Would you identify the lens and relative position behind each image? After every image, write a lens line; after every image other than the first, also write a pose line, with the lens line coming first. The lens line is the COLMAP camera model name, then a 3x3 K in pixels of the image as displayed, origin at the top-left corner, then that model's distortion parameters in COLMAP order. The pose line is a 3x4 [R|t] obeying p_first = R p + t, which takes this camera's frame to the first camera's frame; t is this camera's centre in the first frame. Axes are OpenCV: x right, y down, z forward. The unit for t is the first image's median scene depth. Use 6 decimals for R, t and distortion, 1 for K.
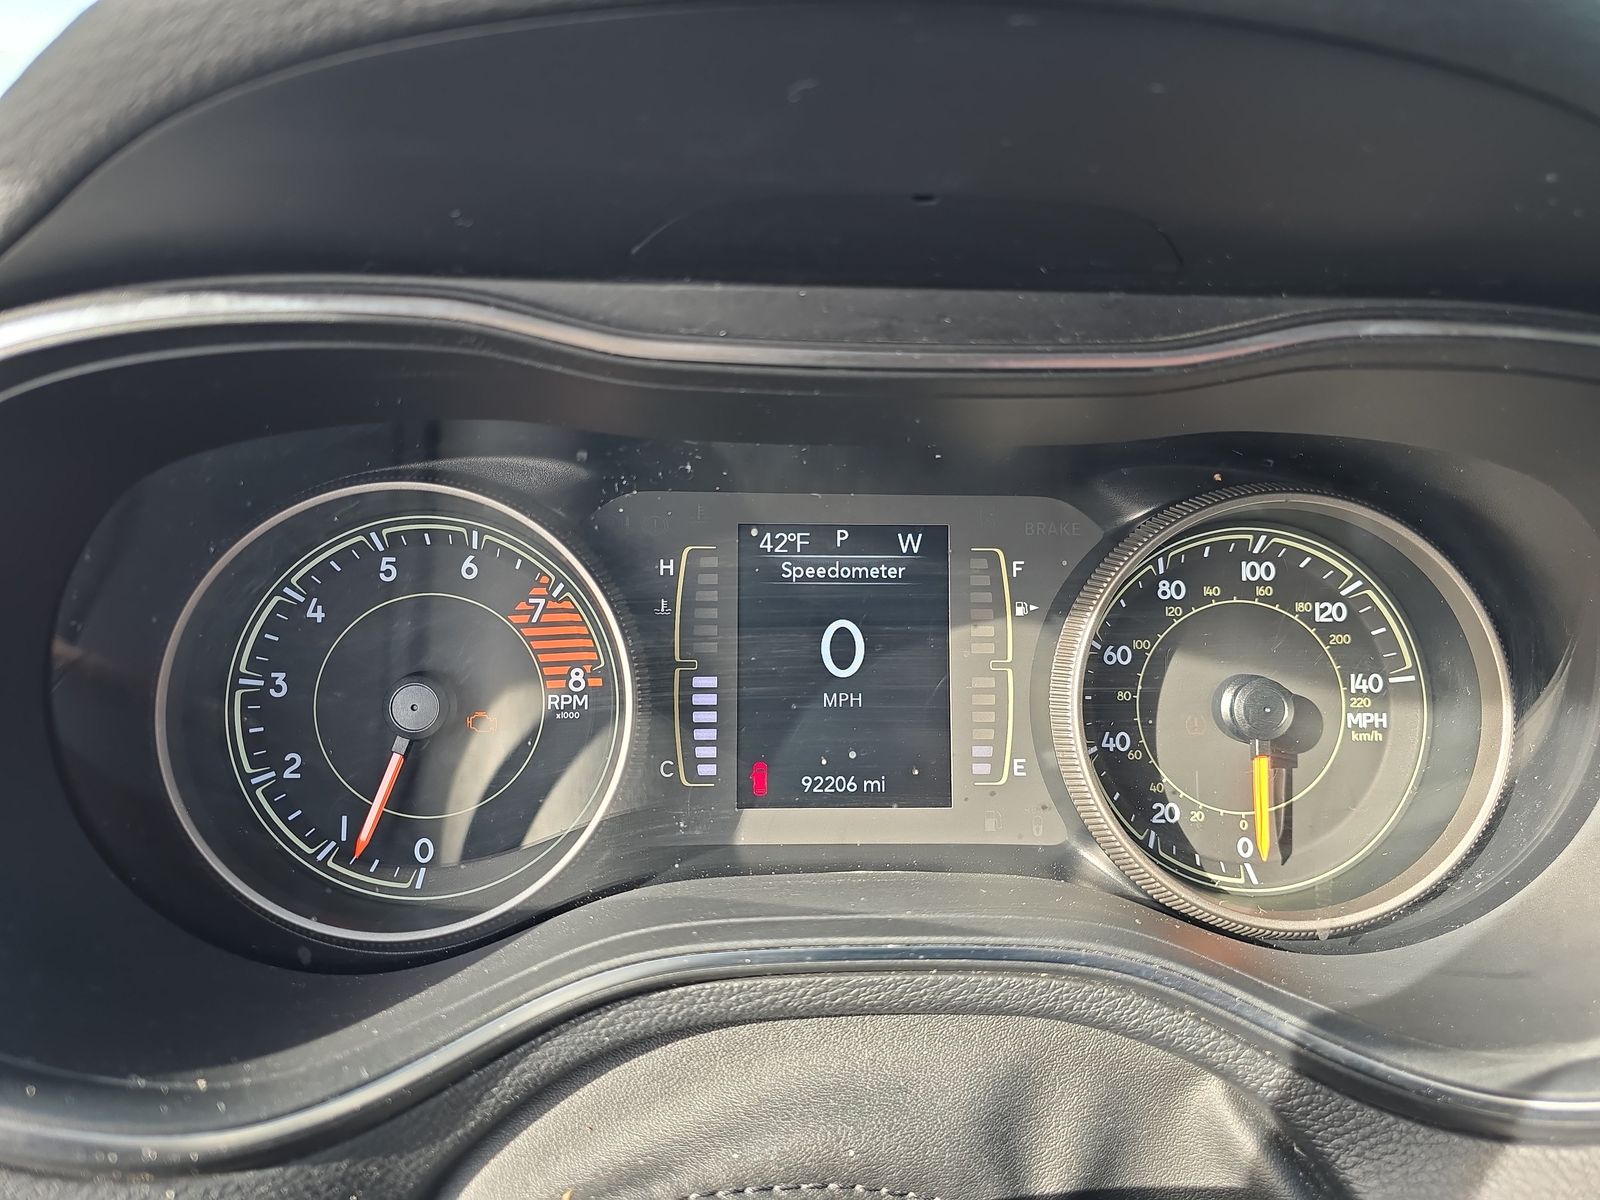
lens RADIAL K [[1059.5, 0, 803.0], [0, 1059.5, 597.4], [0, 0, 1]] dist [-0.002827, -0.009234]
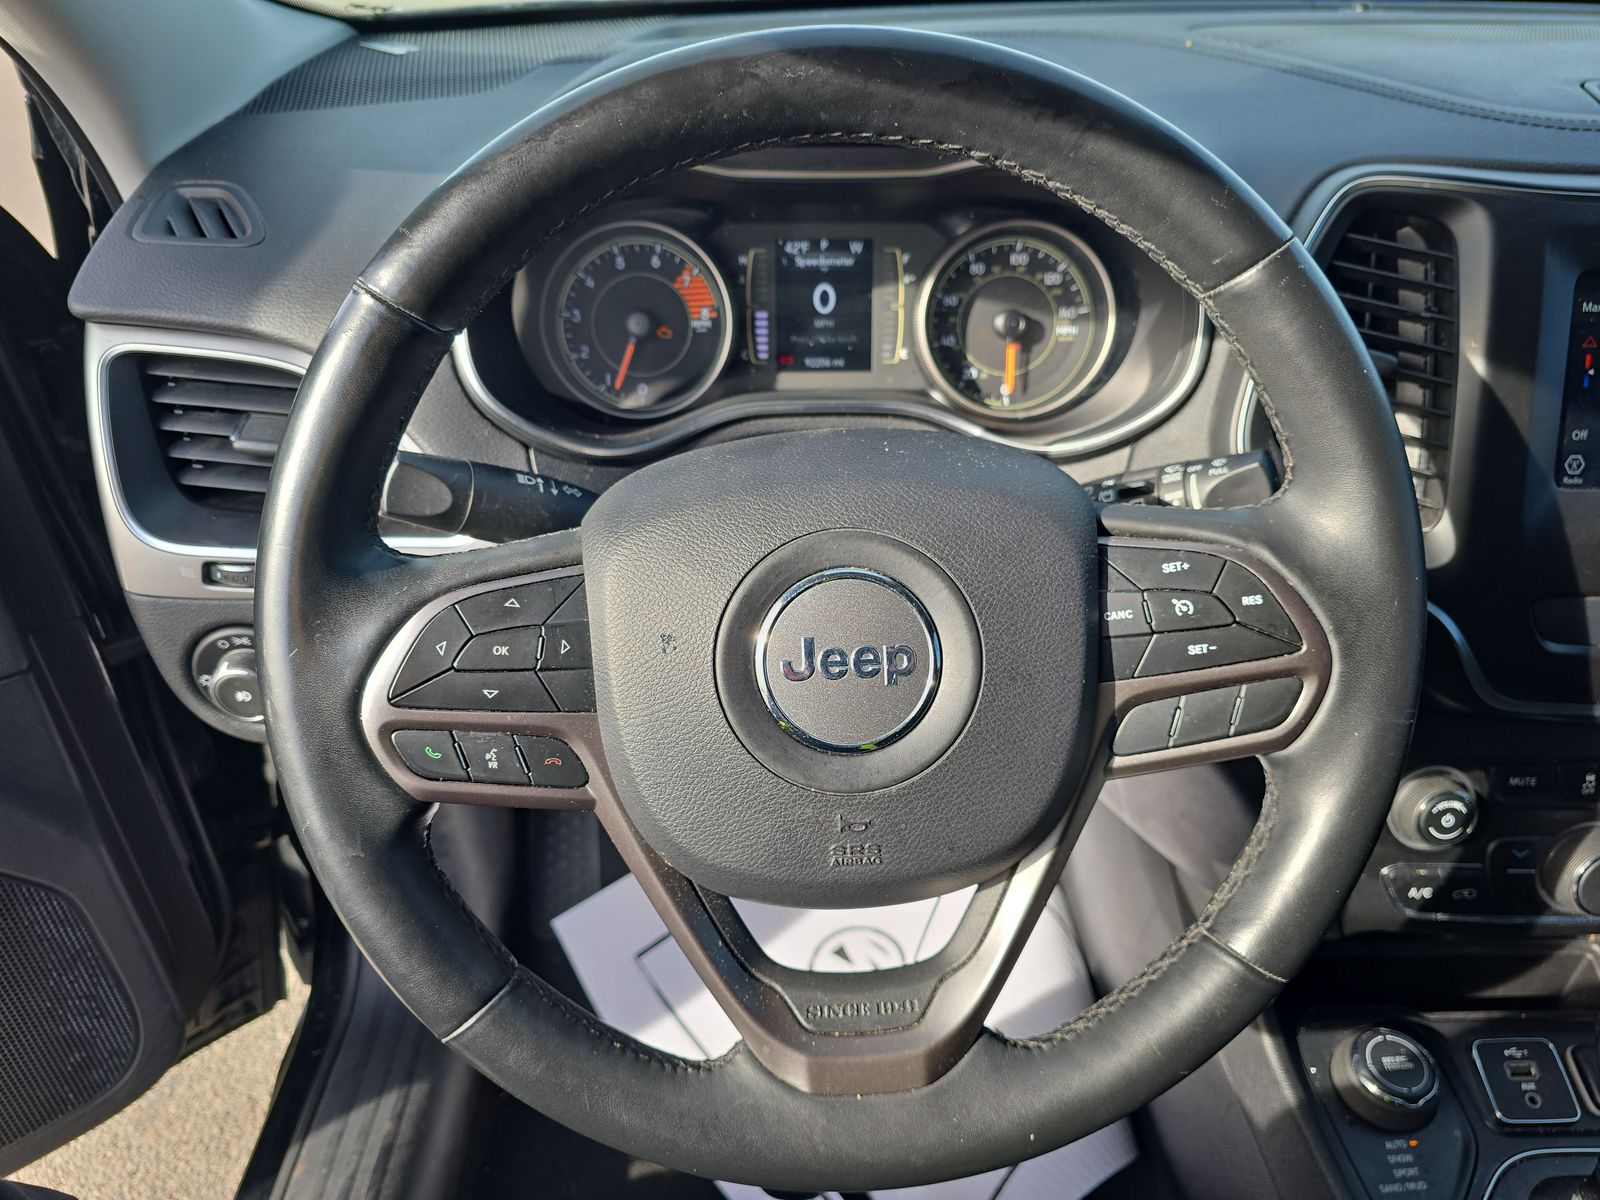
lens RADIAL K [[1059.5, 0, 791.7], [0, 1059.5, 607.5], [0, 0, 1]] dist [-0.002827, -0.009234]
pose [[0.998558, 0.004608, -0.053494, 0.091960], [0.009479, 0.965532, 0.260113, 0.095692], [0.052849, -0.260245, 0.964095, -1.291633]]
